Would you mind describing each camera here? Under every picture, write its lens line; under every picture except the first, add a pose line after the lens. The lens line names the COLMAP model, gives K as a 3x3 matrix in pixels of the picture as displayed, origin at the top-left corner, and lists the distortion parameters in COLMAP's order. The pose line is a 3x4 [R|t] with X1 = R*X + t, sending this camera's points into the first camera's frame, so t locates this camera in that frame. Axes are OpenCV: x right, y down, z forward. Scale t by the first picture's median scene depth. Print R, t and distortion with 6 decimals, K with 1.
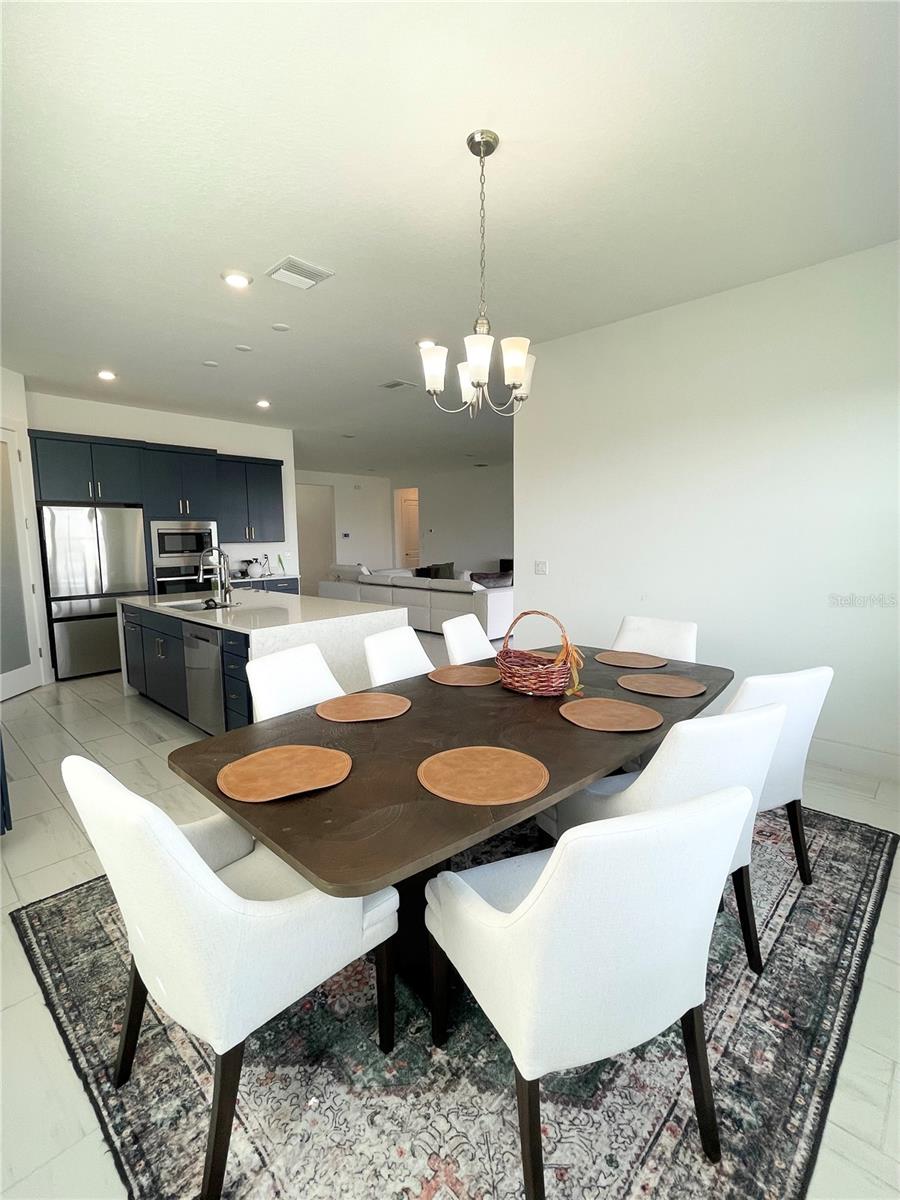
lens RADIAL K [[539.3, 0, 450.0], [0, 539.3, 600.0], [0, 0, 1]] dist [-0.011582, -0.000148]
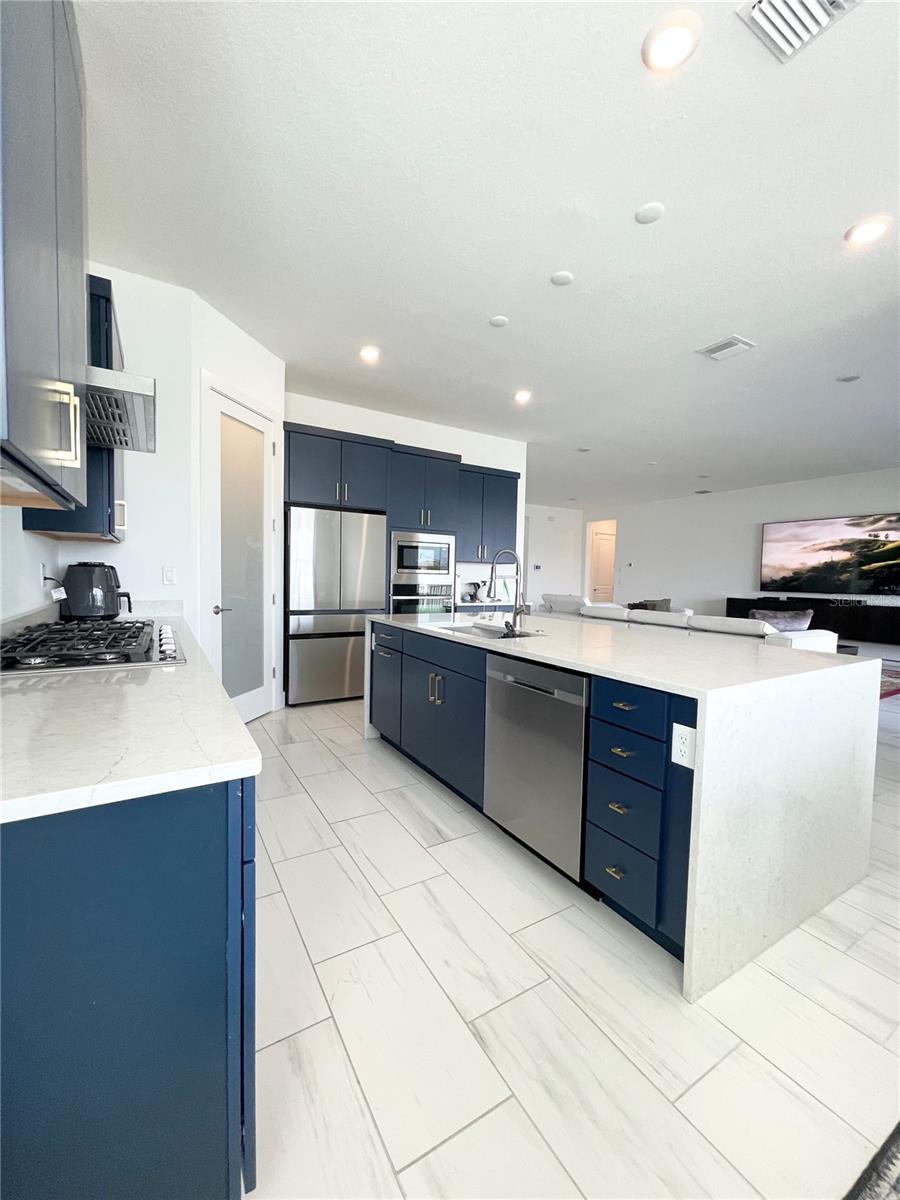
lens RADIAL K [[484.5, 0, 450.0], [0, 484.5, 600.0], [0, 0, 1]] dist [-0.002194, -0.000311]
pose [[0.961472, 0.046189, -0.270994, -0.236610], [-0.065118, 0.995994, -0.061277, 0.008275], [0.267079, 0.076563, 0.960629, 0.261146]]
